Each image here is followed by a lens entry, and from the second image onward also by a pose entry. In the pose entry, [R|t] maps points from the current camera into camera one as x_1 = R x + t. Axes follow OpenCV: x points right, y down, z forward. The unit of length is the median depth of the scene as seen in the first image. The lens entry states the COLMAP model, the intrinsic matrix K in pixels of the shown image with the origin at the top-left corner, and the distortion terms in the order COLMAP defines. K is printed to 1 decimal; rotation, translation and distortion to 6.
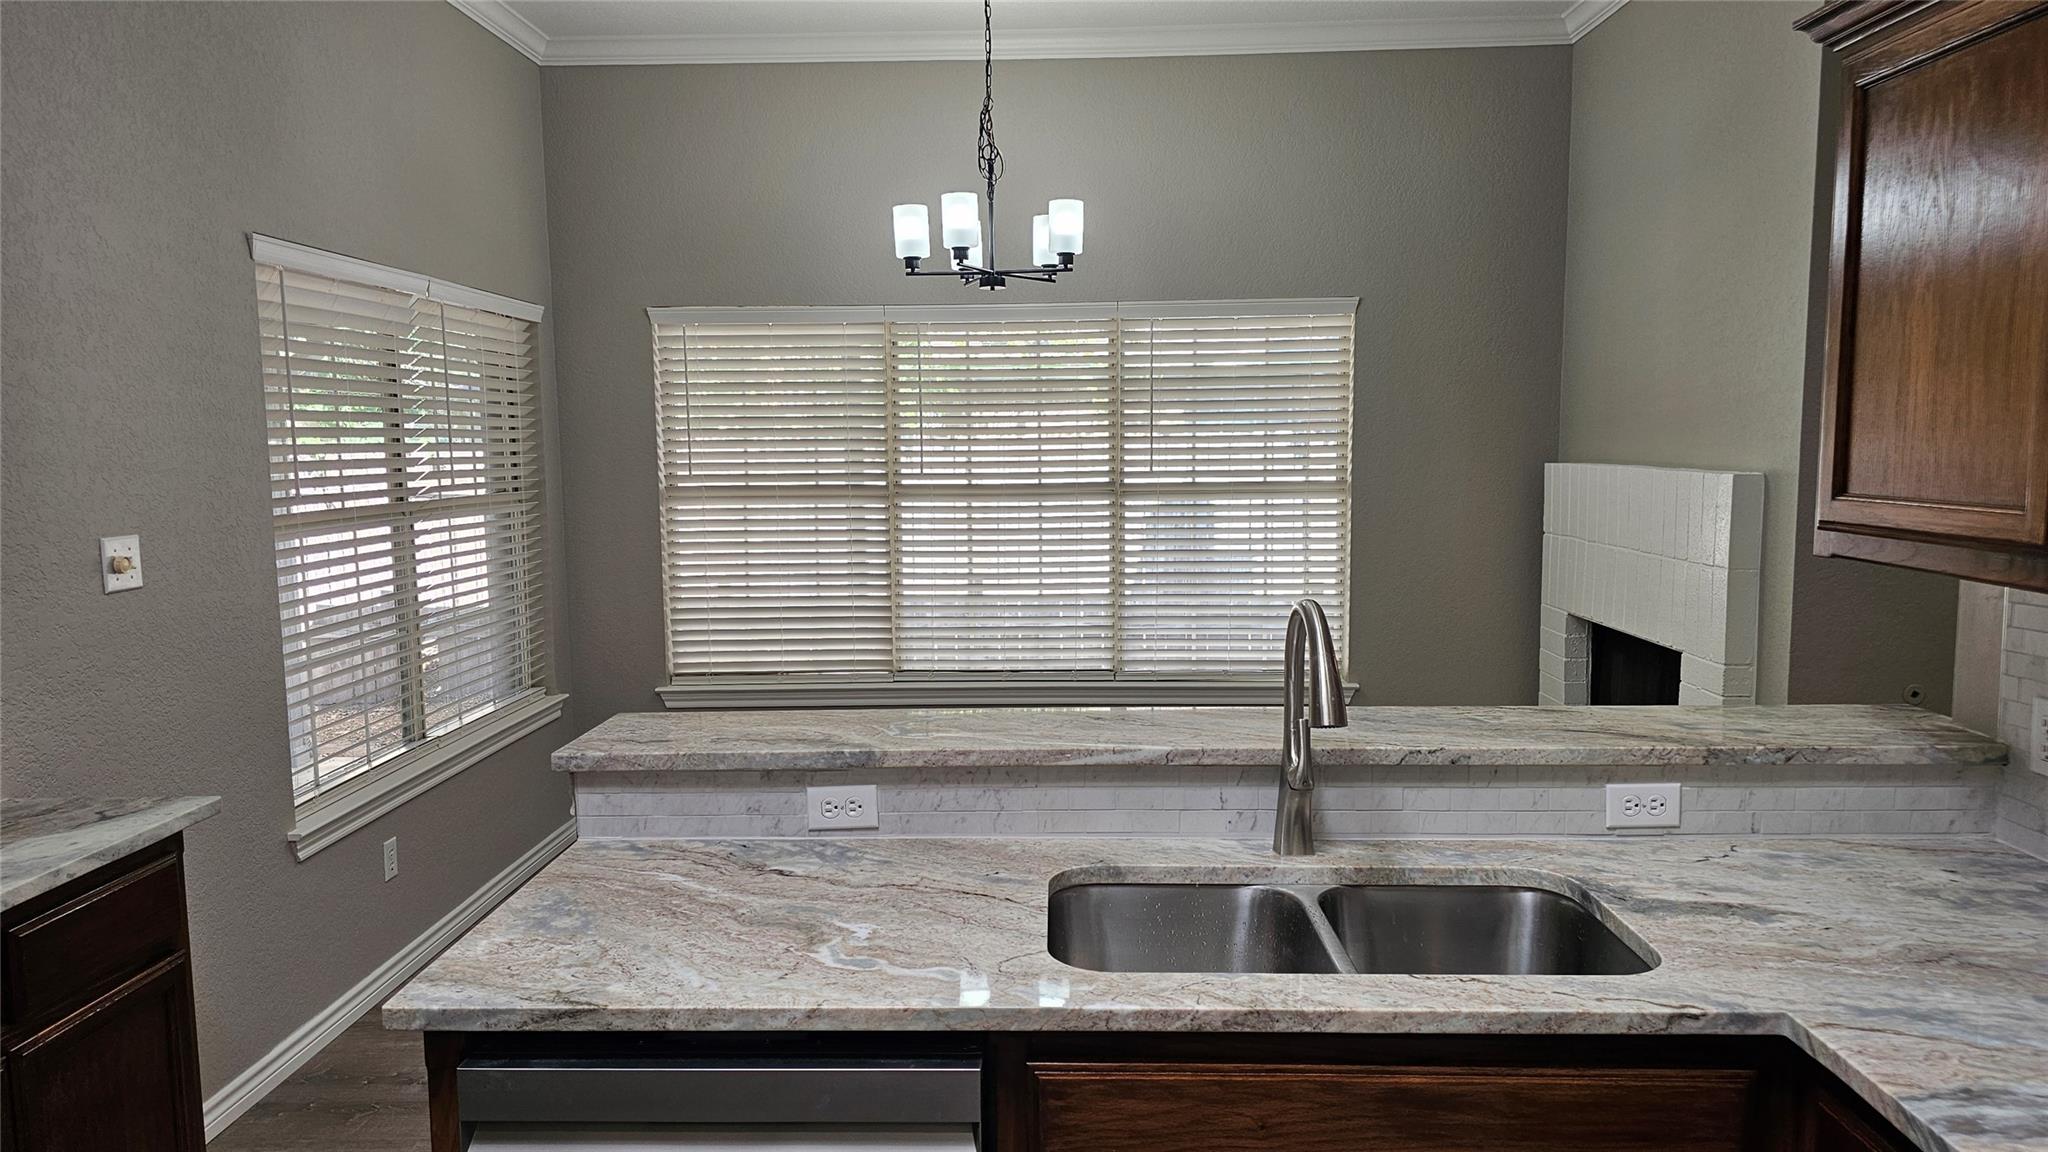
lens RADIAL K [[1364.4, 0, 1024.7], [0, 1364.4, 593.3], [0, 0, 1]] dist [0.074021, -0.062424]
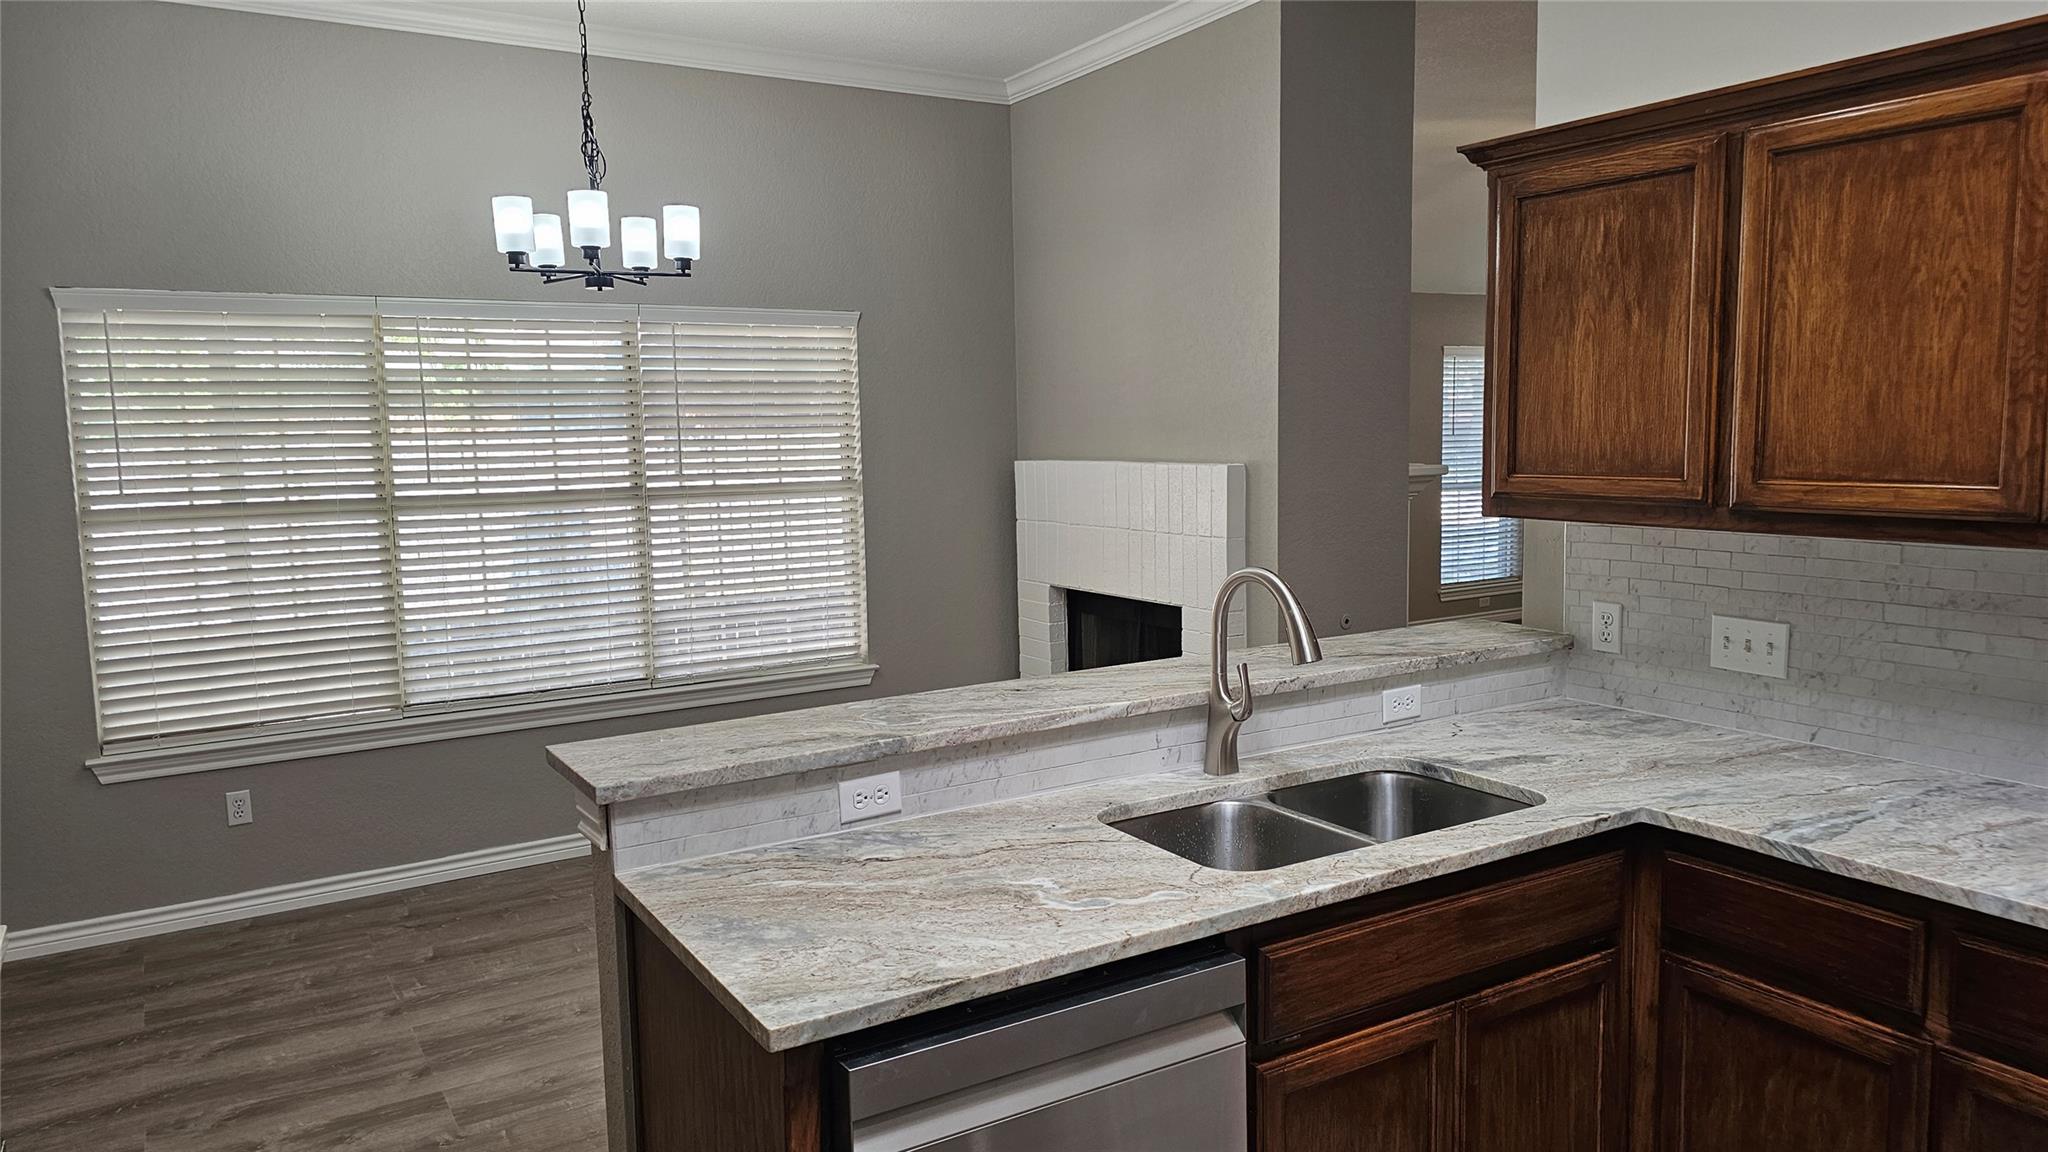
lens RADIAL K [[1360.9, 0, 1019.7], [0, 1360.9, 583.0], [0, 0, 1]] dist [0.102158, -0.120789]
pose [[0.838731, -0.069804, 0.540053, -0.602396], [0.074464, 0.997136, 0.013237, -0.012674], [-0.539430, 0.029112, 0.841527, 0.052525]]
